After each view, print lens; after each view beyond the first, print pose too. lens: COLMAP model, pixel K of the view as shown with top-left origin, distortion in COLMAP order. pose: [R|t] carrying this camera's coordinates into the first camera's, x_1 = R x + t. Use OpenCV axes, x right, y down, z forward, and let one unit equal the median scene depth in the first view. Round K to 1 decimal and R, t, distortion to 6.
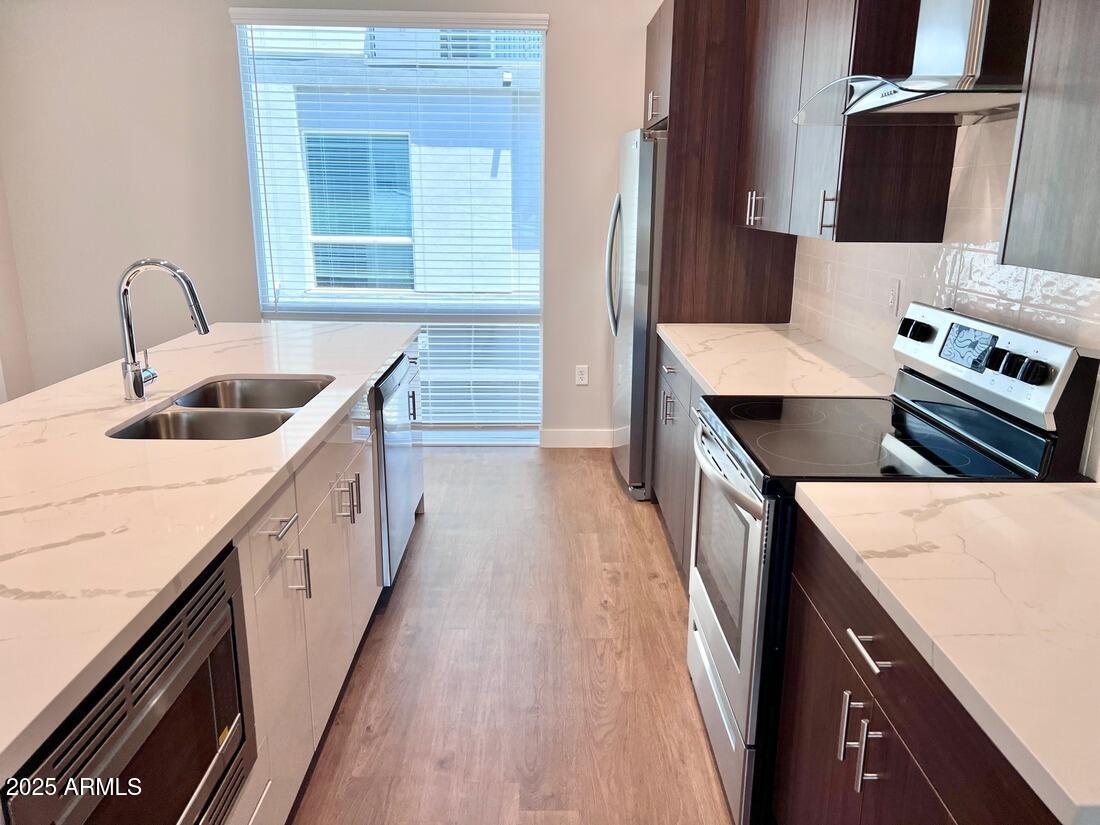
lens RADIAL K [[835.4, 0, 553.3], [0, 835.4, 413.0], [0, 0, 1]] dist [0.032393, -0.023314]
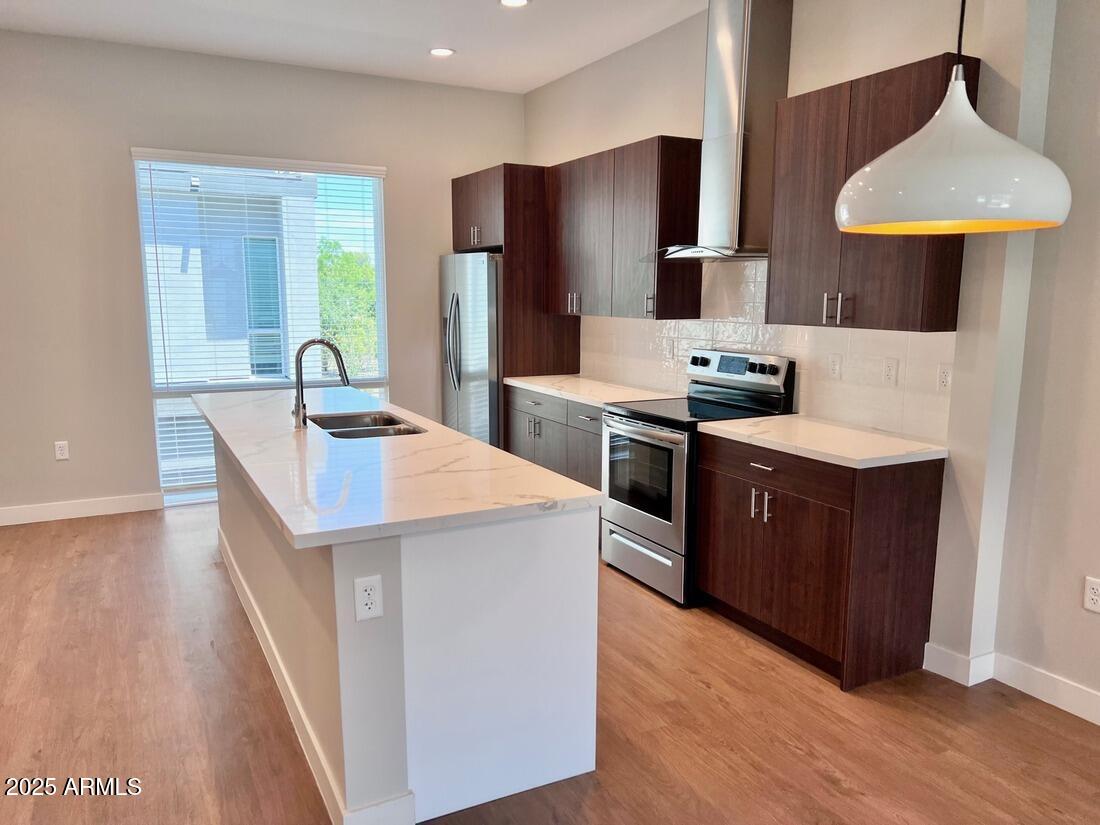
lens RADIAL K [[835.4, 0, 554.3], [0, 835.4, 421.5], [0, 0, 1]] dist [0.032393, -0.023314]
pose [[0.890594, -0.074044, 0.448731, -0.513274], [0.116590, 0.990857, -0.067897, 0.090386], [-0.439601, 0.112786, 0.891084, -0.401310]]
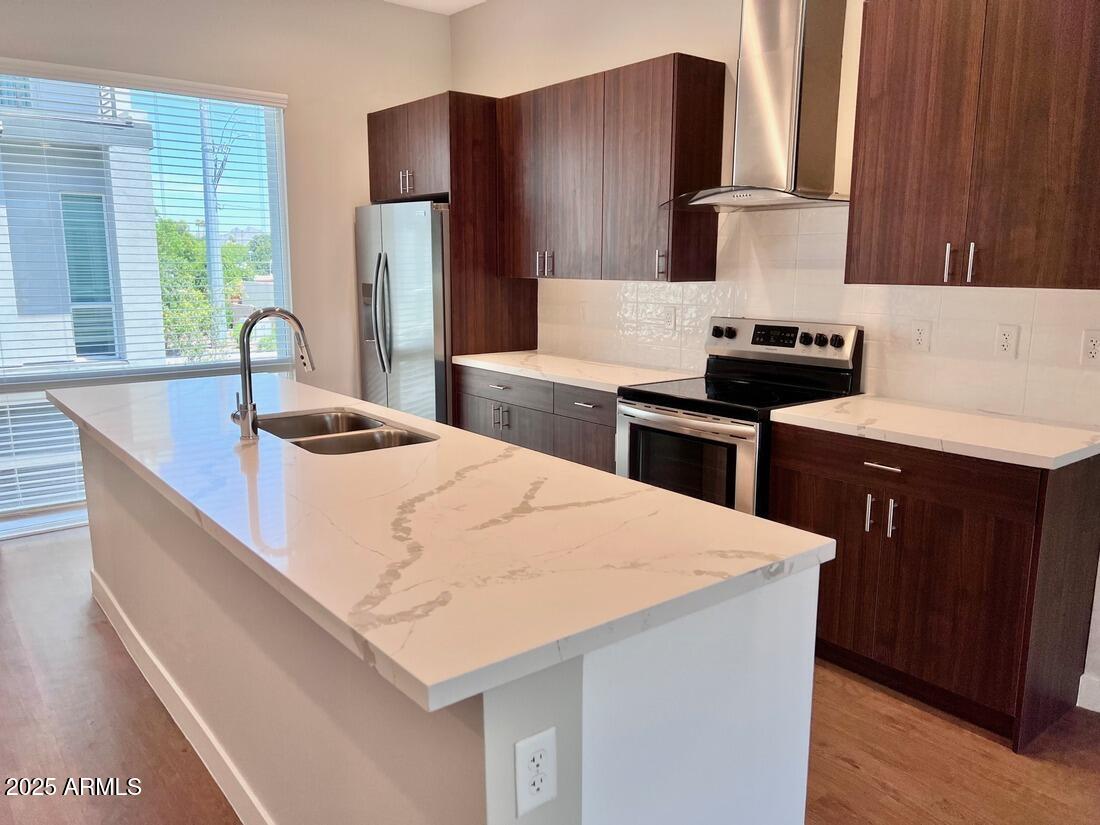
lens RADIAL K [[835.4, 0, 554.5], [0, 835.4, 403.9], [0, 0, 1]] dist [0.032393, -0.023314]
pose [[0.788699, -0.107948, 0.605229, -0.553342], [0.157102, 0.987167, -0.028657, 0.023444], [-0.594368, 0.117684, 0.795536, -0.067743]]
